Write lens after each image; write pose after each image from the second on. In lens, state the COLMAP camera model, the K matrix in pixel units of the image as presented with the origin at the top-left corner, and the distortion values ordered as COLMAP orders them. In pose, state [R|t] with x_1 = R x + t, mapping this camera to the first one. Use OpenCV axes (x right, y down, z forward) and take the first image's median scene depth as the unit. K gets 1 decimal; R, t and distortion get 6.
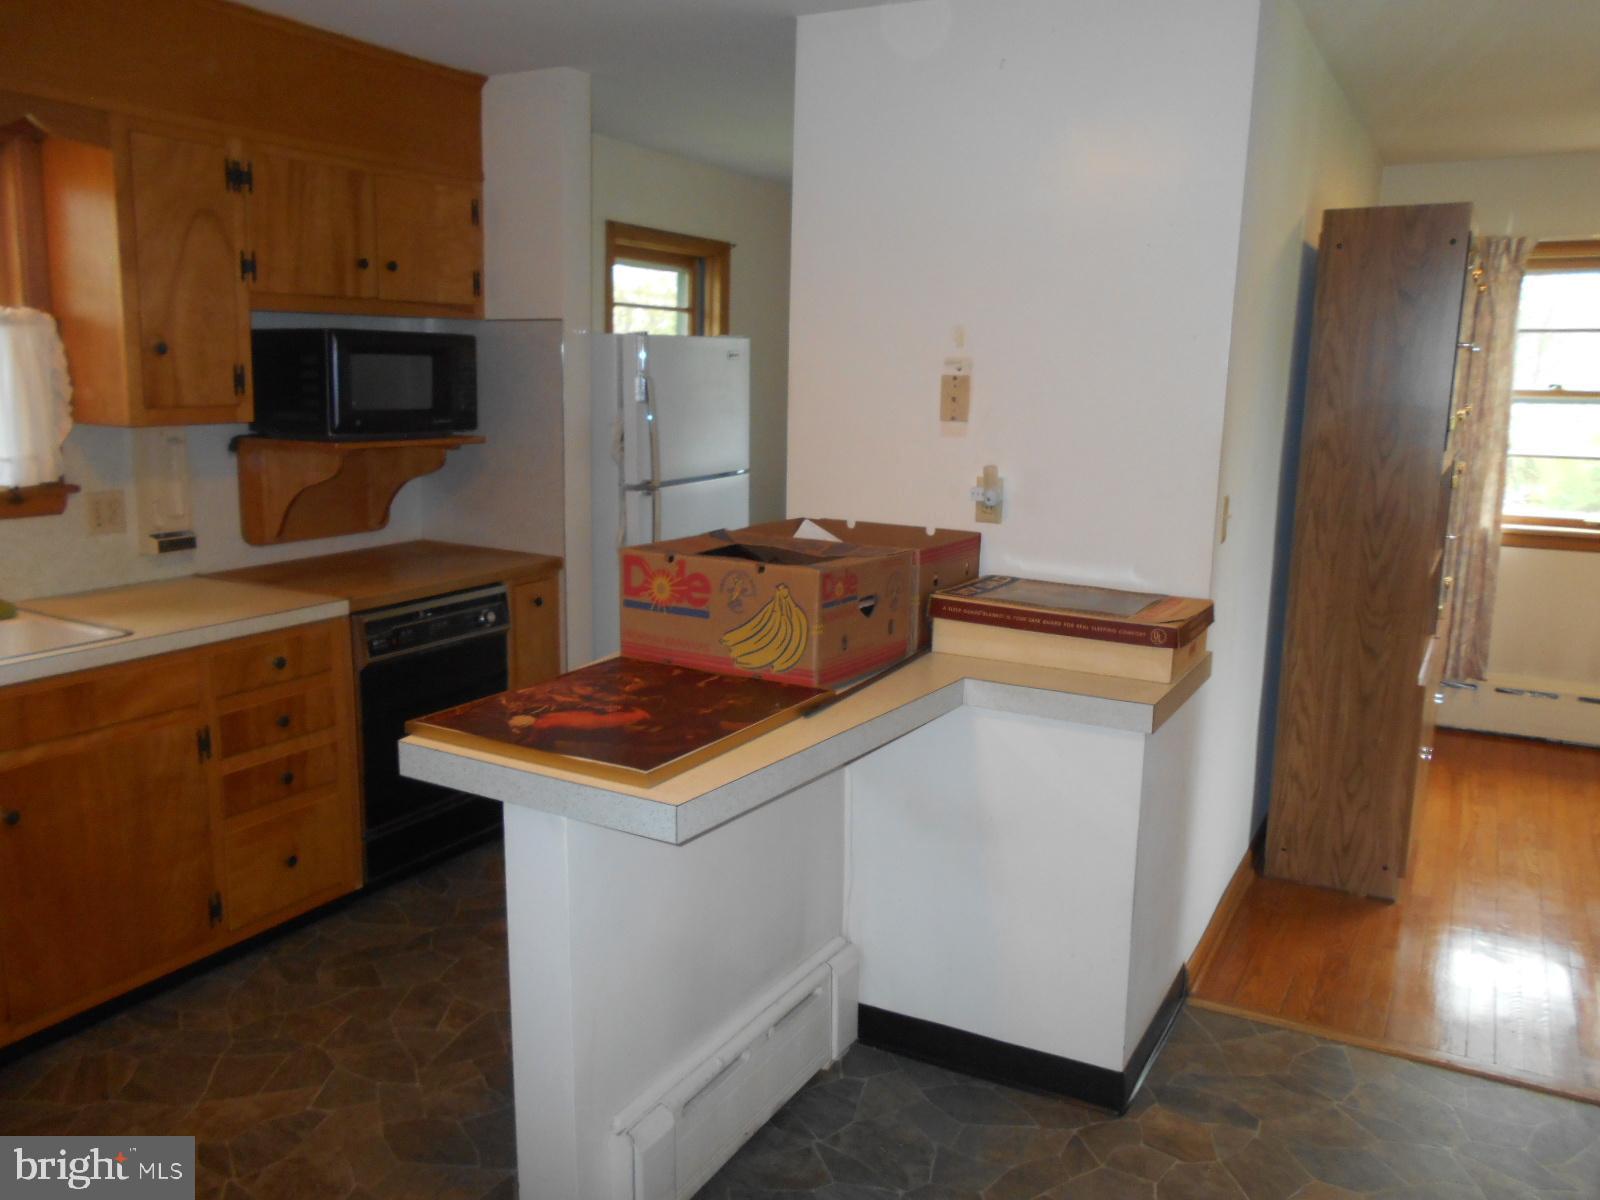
lens RADIAL K [[1231.5, 0, 800.0], [0, 1231.5, 600.0], [0, 0, 1]] dist [0.005833, 0.007863]
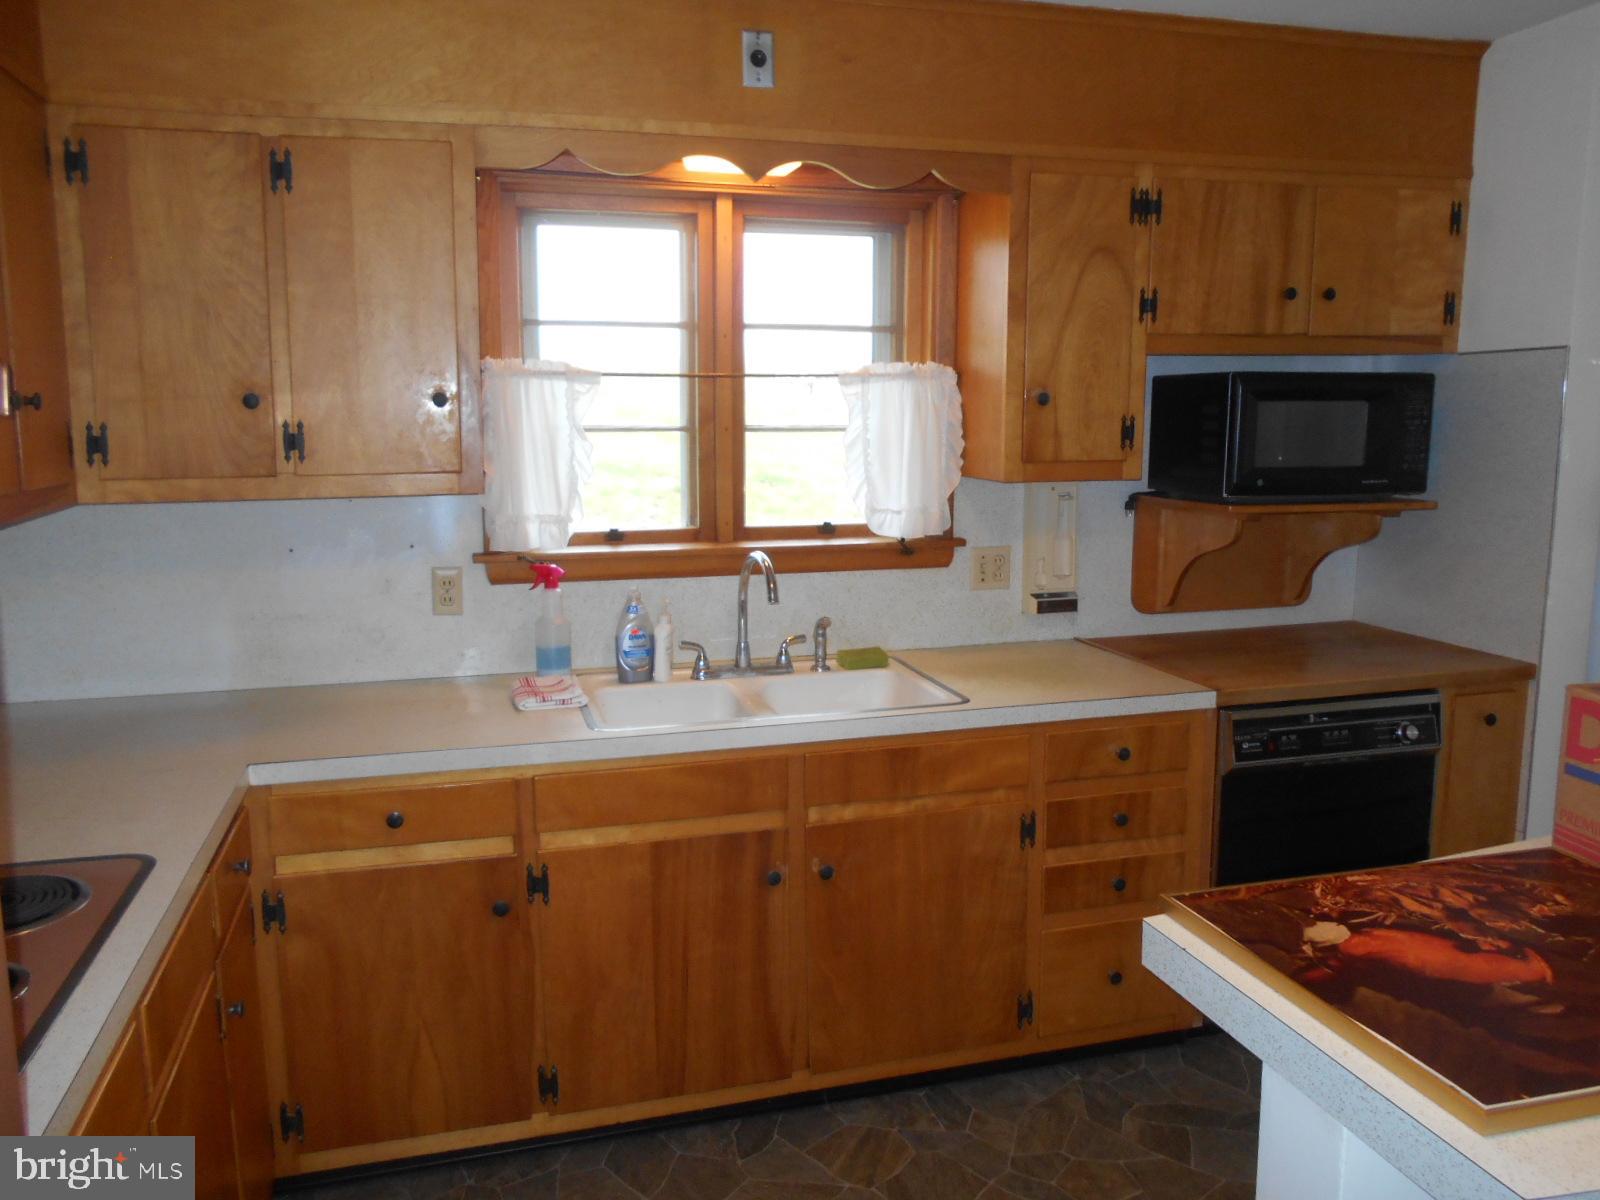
lens RADIAL K [[1231.5, 0, 800.0], [0, 1231.5, 600.0], [0, 0, 1]] dist [0.005833, 0.007863]
pose [[0.705641, 0.093276, -0.702403, 0.020532], [-0.119472, 0.992767, 0.011812, -0.039038], [0.698425, 0.075583, 0.711681, 0.201027]]
